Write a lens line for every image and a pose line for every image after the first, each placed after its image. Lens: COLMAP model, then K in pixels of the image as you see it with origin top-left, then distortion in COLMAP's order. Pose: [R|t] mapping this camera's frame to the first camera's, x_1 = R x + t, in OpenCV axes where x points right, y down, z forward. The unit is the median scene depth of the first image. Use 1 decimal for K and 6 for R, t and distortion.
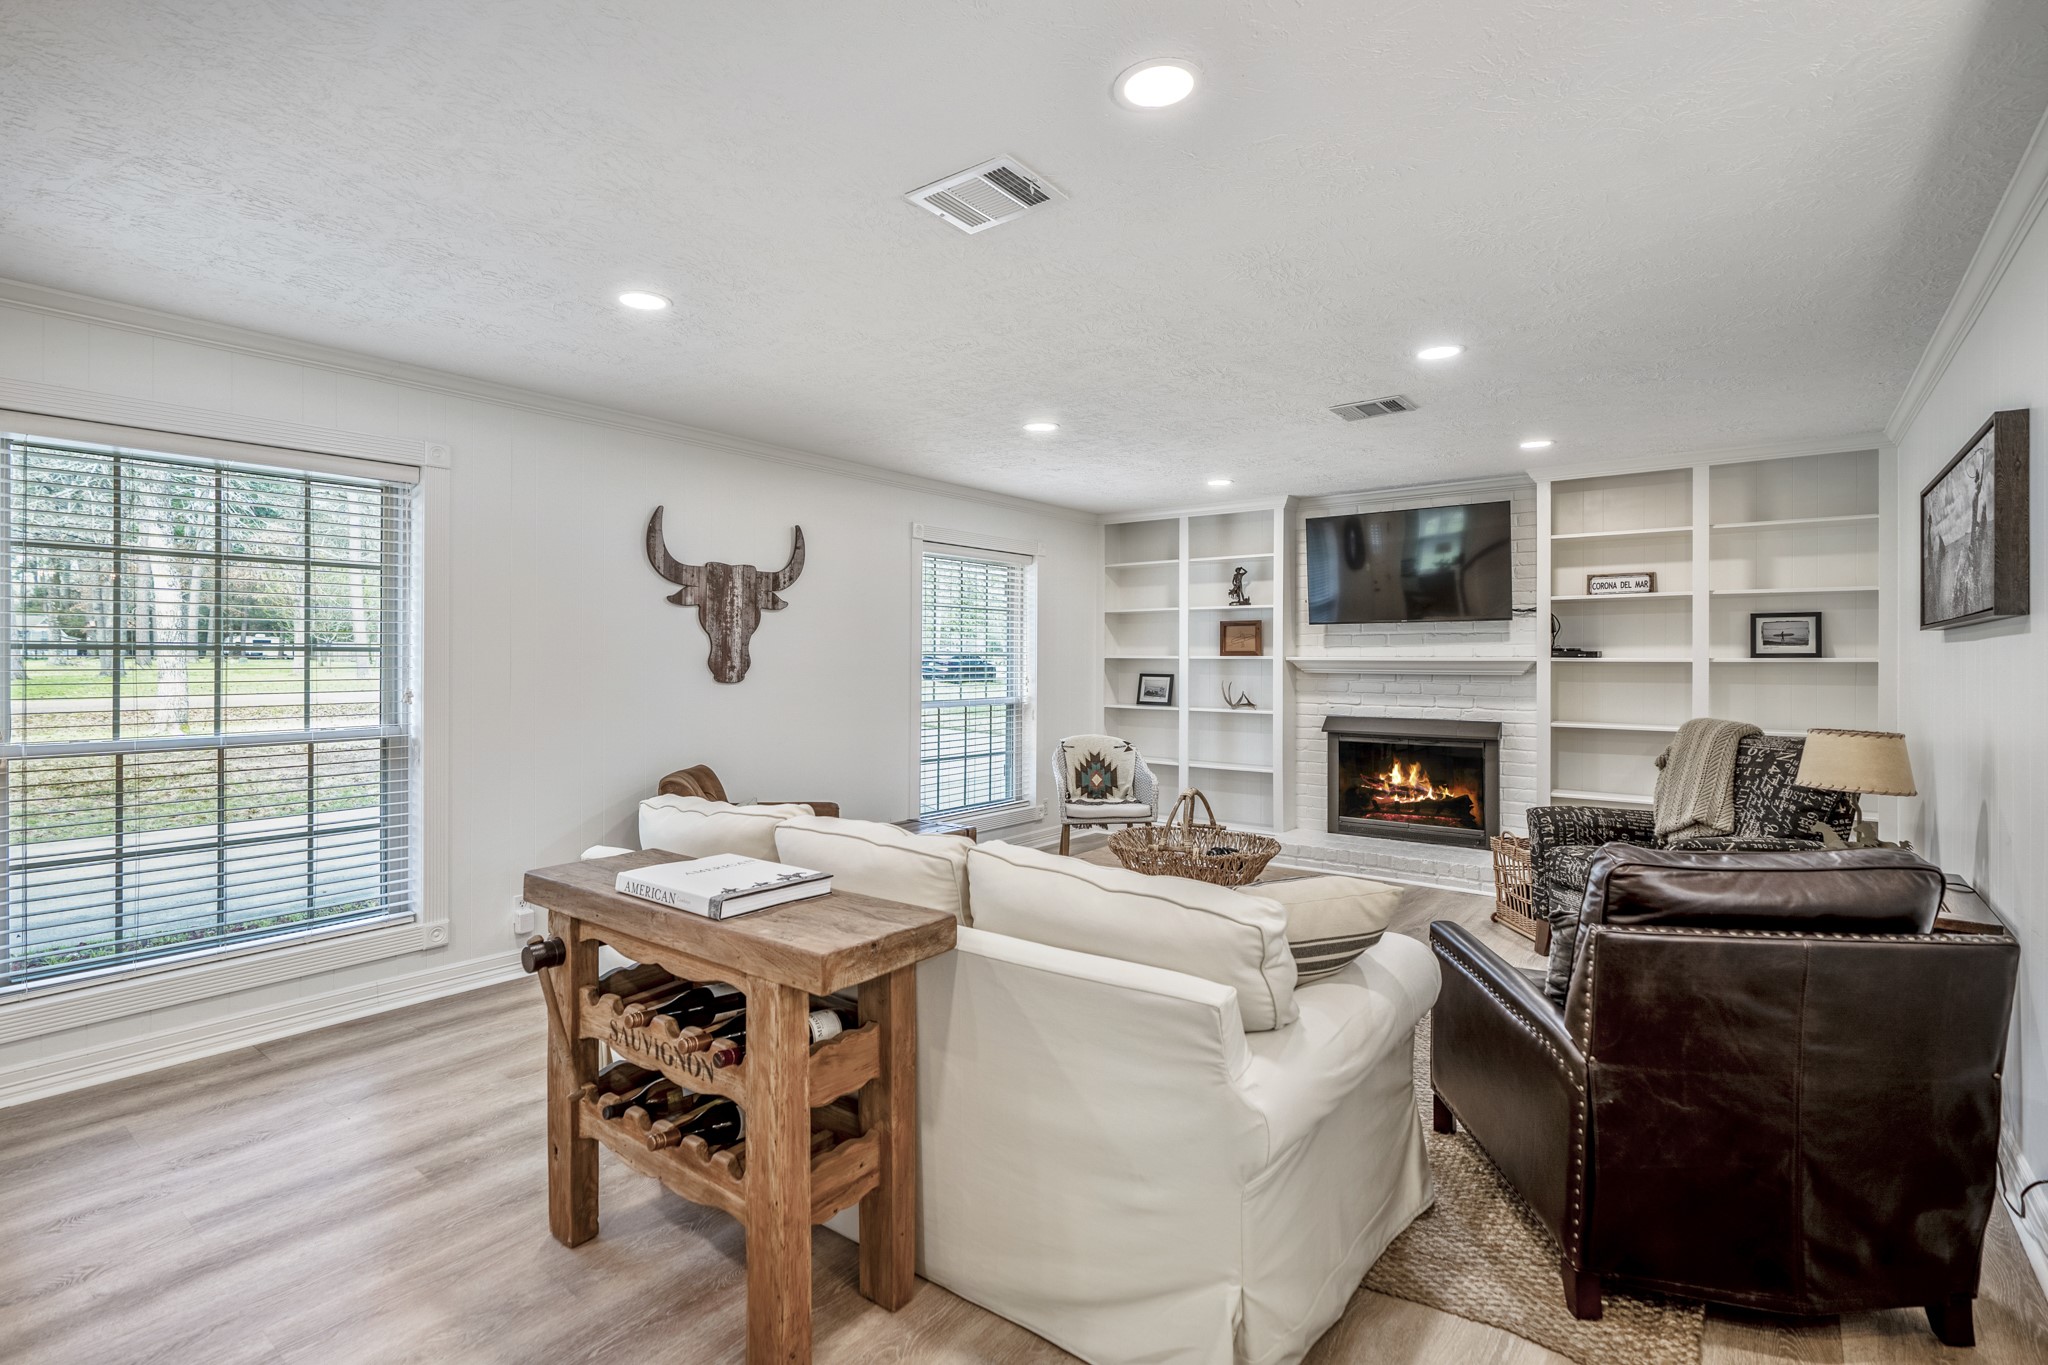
lens RADIAL K [[955.2, 0, 992.8], [0, 955.2, 653.4], [0, 0, 1]] dist [-0.004796, 0.001254]
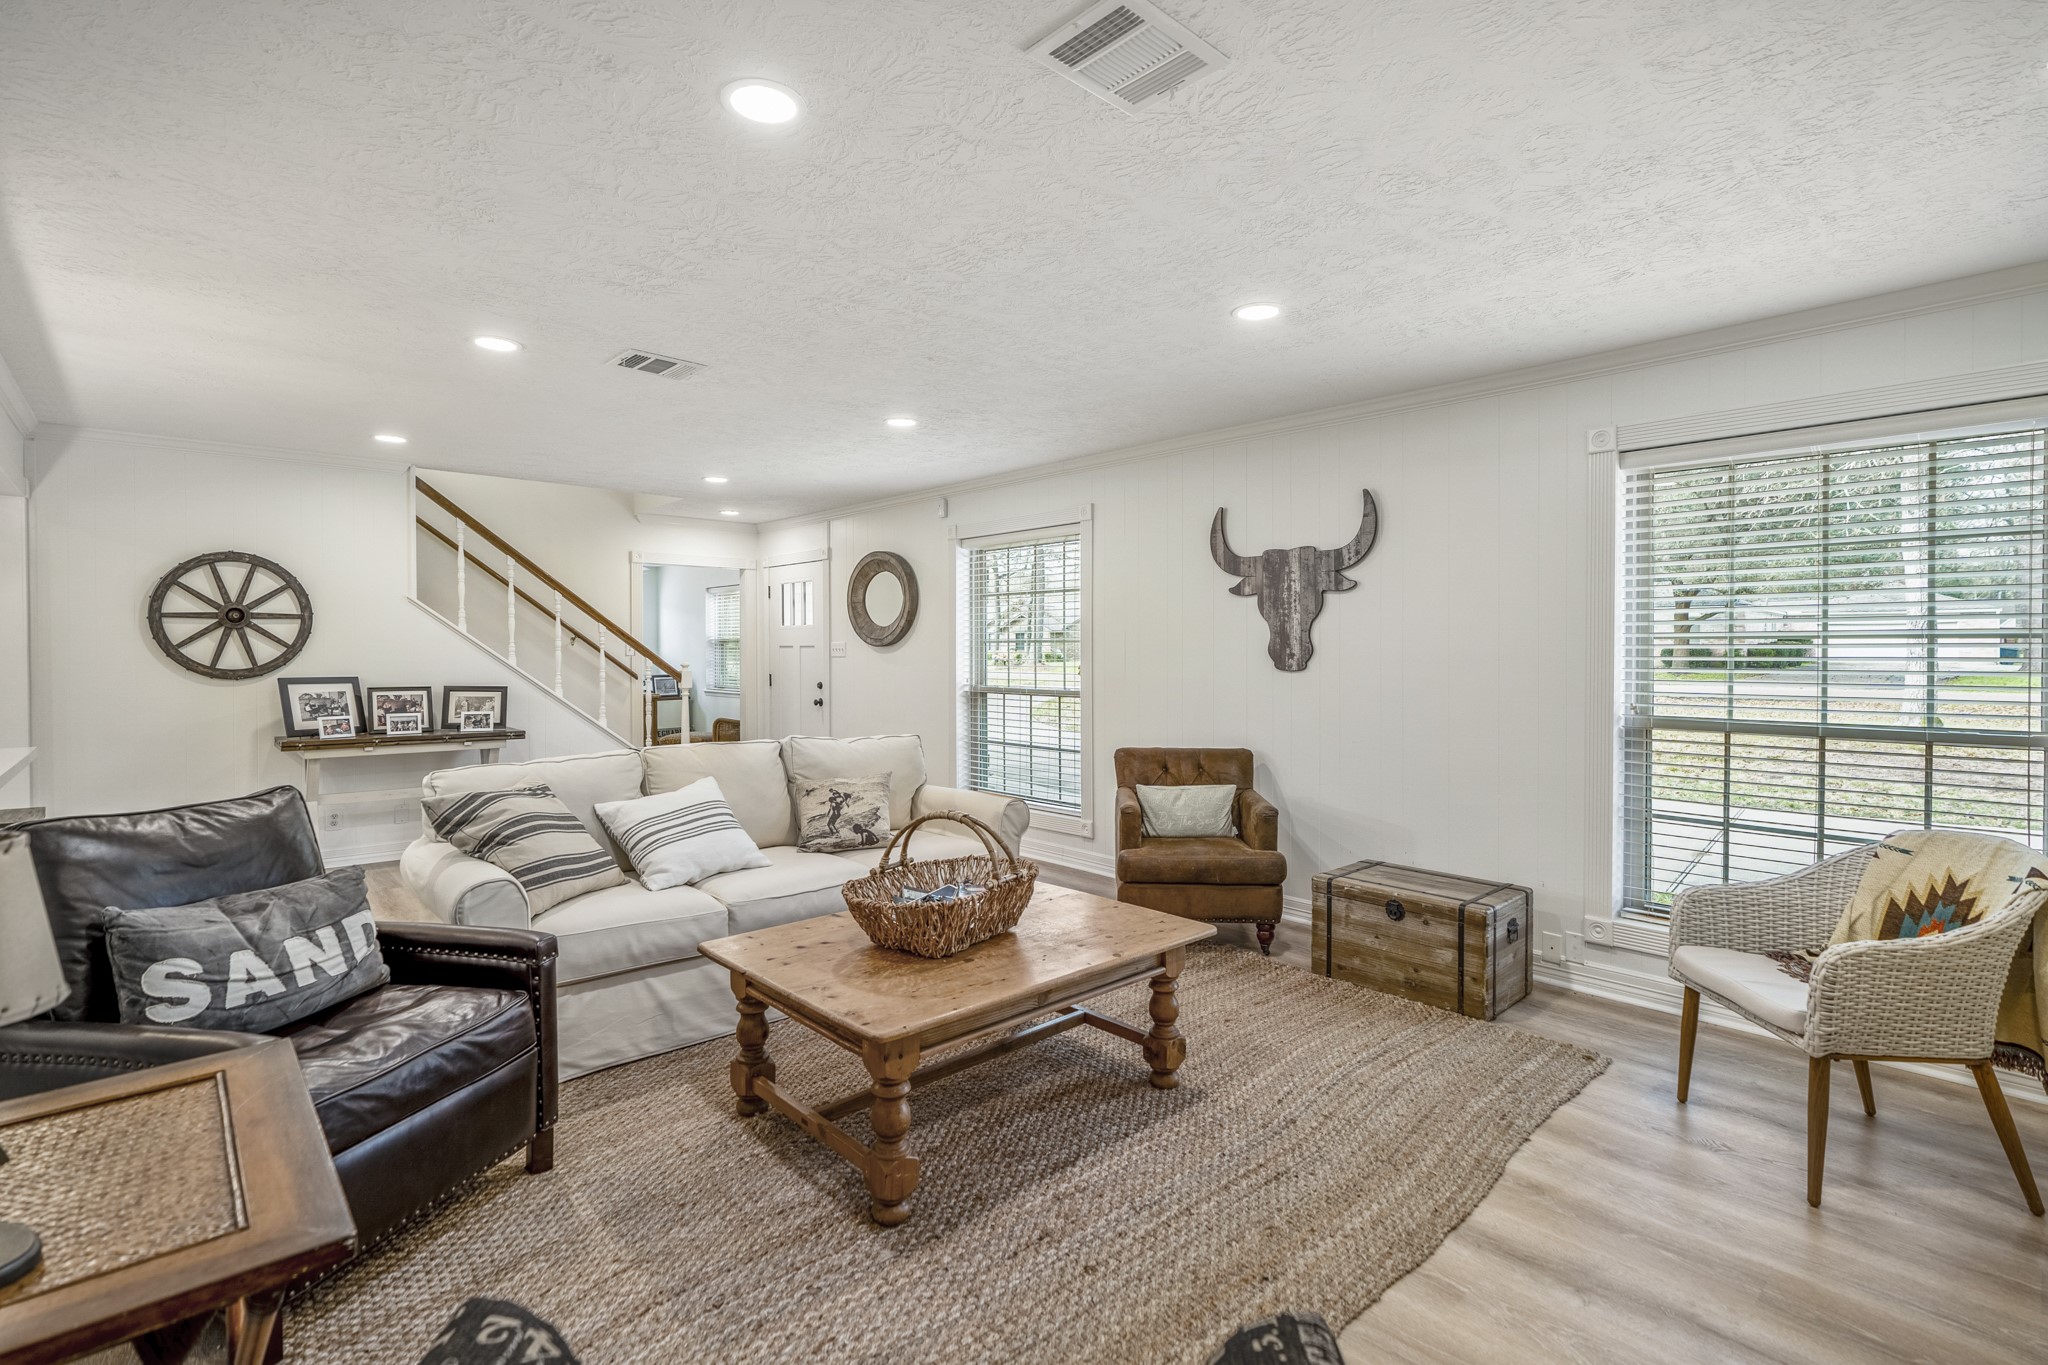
lens RADIAL K [[955.2, 0, 1015.5], [0, 955.2, 668.1], [0, 0, 1]] dist [-0.004796, 0.001254]
pose [[-0.161455, 0.023354, -0.986604, 0.738300], [0.004083, 0.999727, 0.022997, 0.004343], [0.986872, -0.000316, -0.161506, 0.896384]]
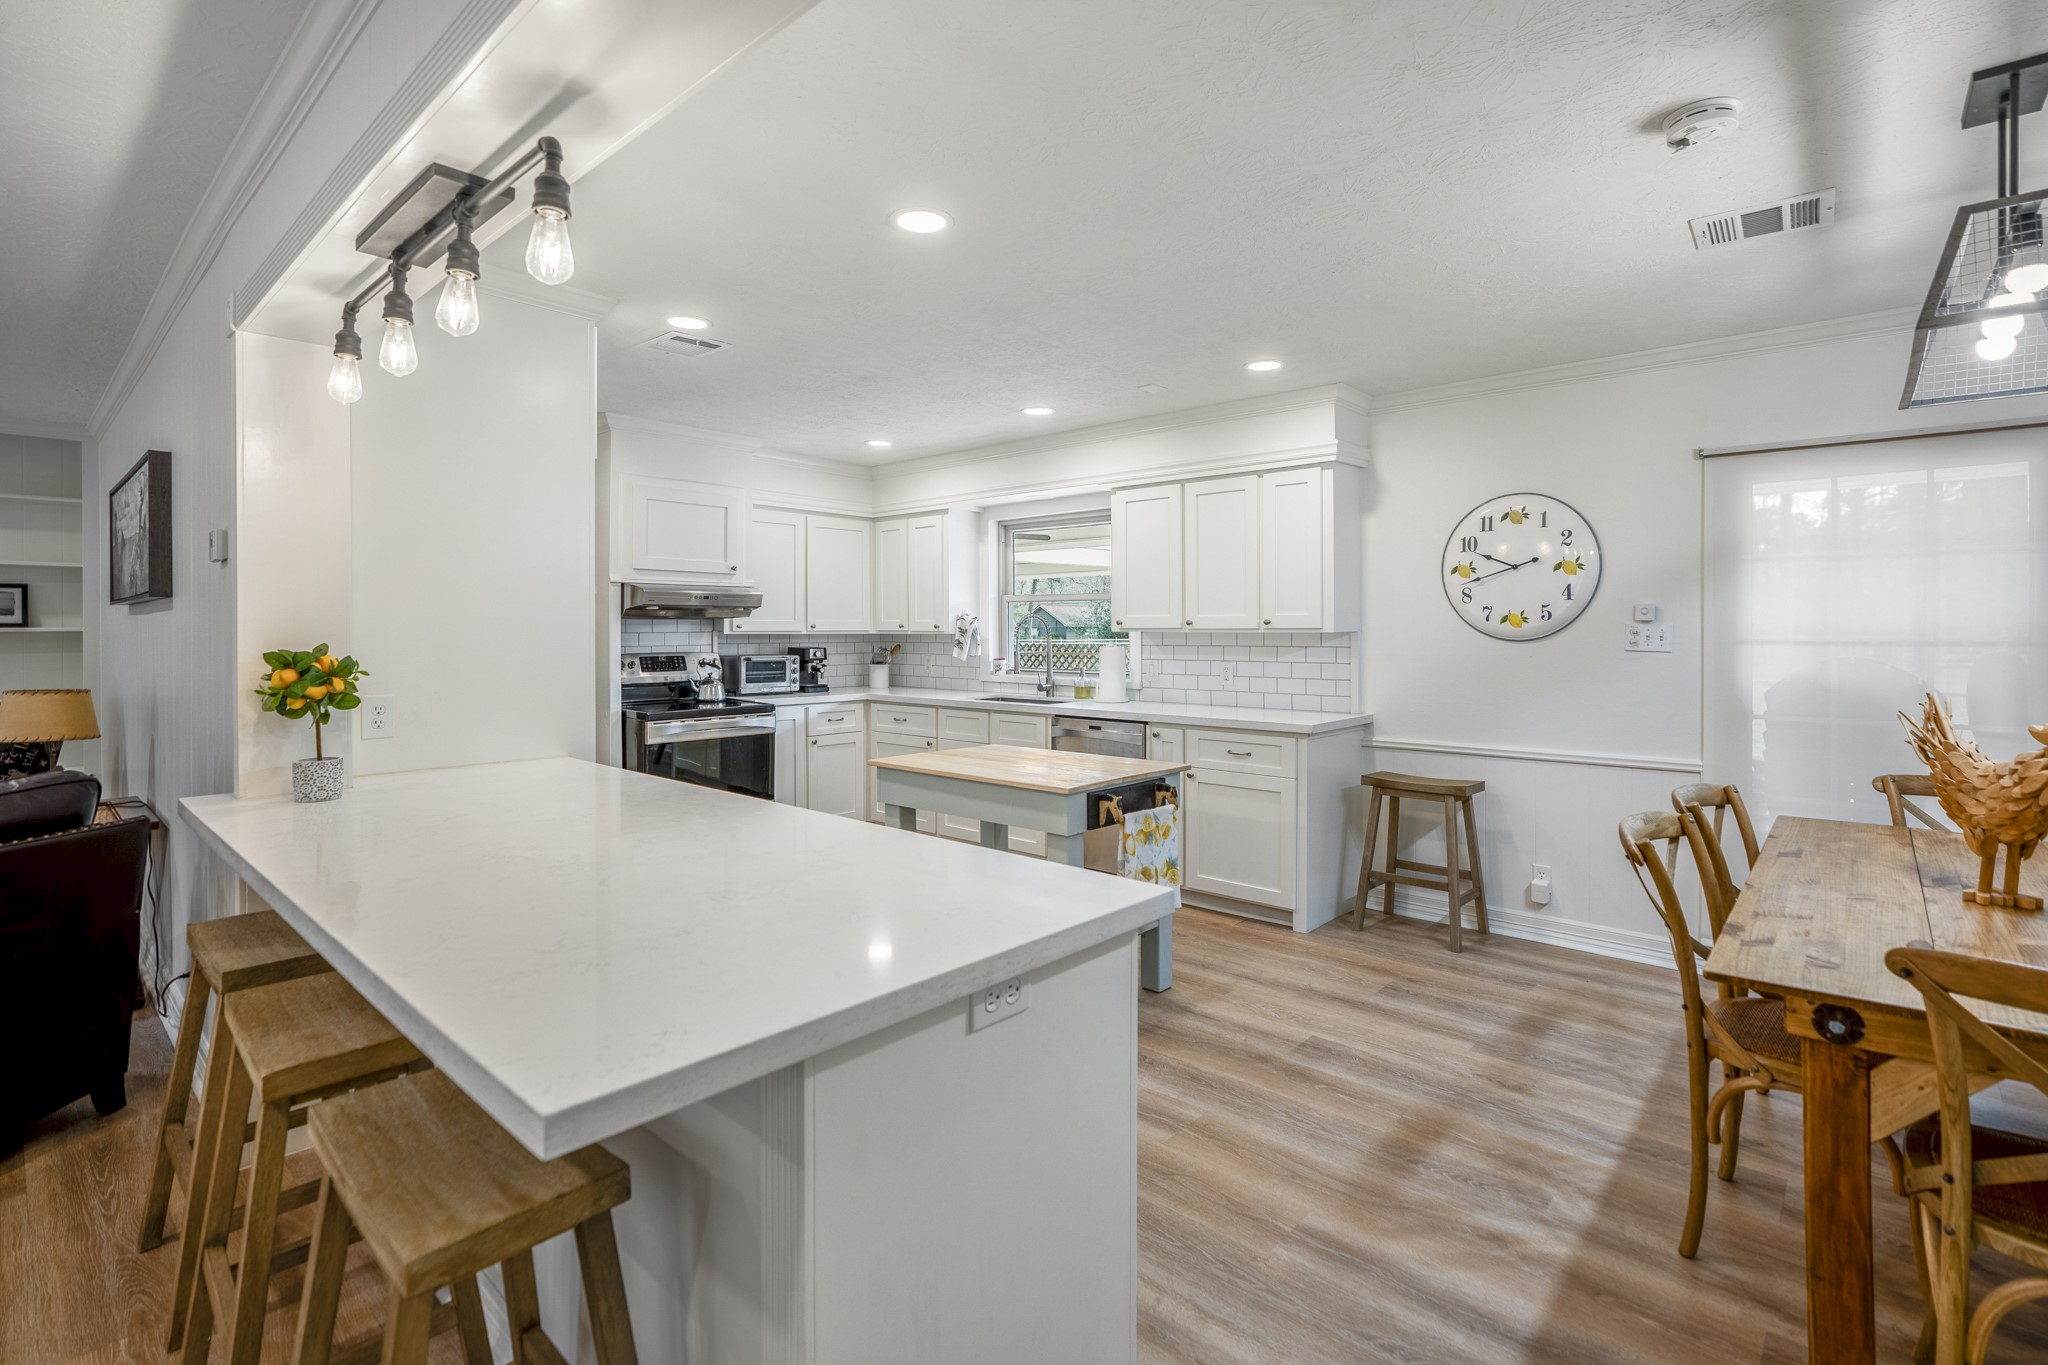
lens RADIAL K [[955.2, 0, 1022.1], [0, 955.2, 634.0], [0, 0, 1]] dist [-0.004796, 0.001254]
pose [[0.058642, -0.010285, 0.998226, -0.153788], [-0.002843, 0.999941, 0.010470, -0.002882], [-0.998275, -0.003452, 0.058609, -0.210243]]
